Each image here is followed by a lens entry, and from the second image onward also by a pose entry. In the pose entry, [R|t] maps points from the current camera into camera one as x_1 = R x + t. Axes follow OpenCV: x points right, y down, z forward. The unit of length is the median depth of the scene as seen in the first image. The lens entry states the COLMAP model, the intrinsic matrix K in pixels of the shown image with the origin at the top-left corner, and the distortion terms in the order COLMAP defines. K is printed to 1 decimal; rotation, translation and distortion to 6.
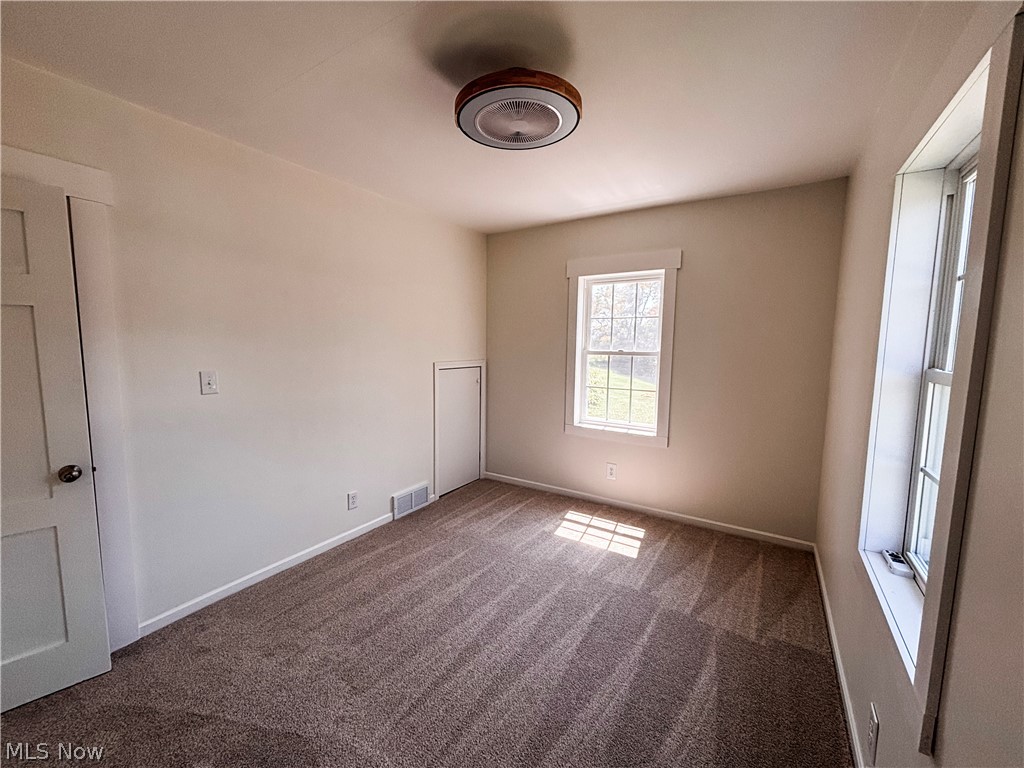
lens RADIAL K [[413.8, 0, 517.0], [0, 413.8, 384.1], [0, 0, 1]] dist [0.002083, -0.000418]
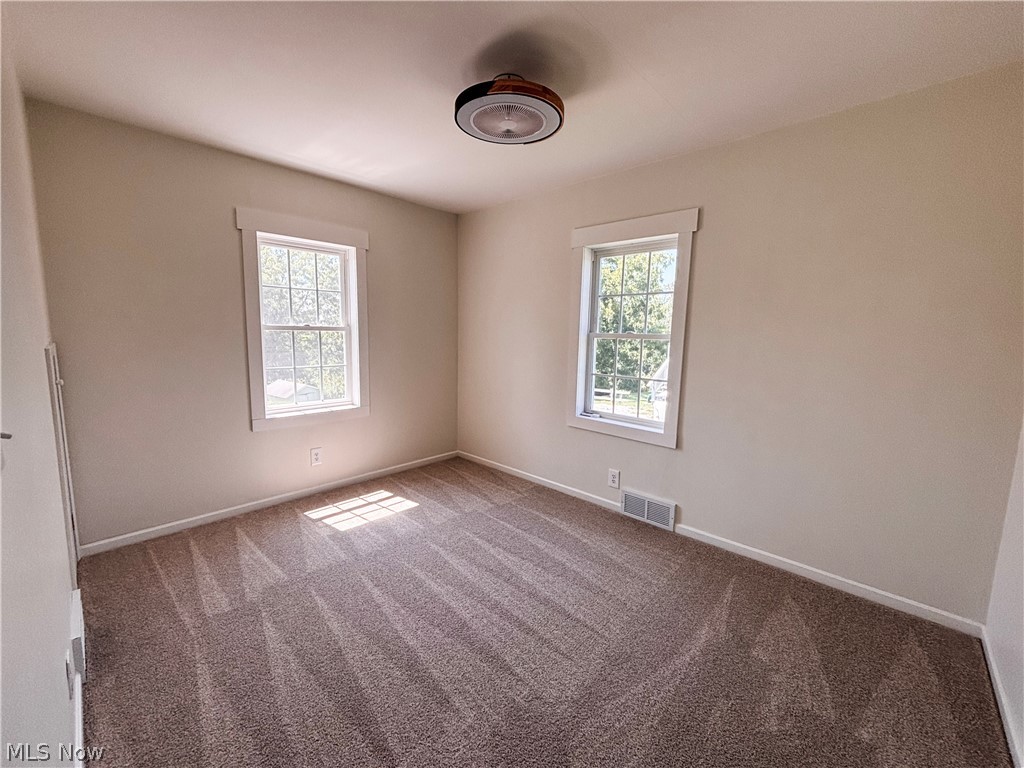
lens RADIAL K [[413.8, 0, 518.1], [0, 413.8, 381.5], [0, 0, 1]] dist [0.002083, -0.000418]
pose [[0.194617, -0.136121, 0.971388, -0.642313], [0.081847, 0.989124, 0.122208, -0.036186], [-0.977459, 0.055722, 0.203641, 0.409936]]
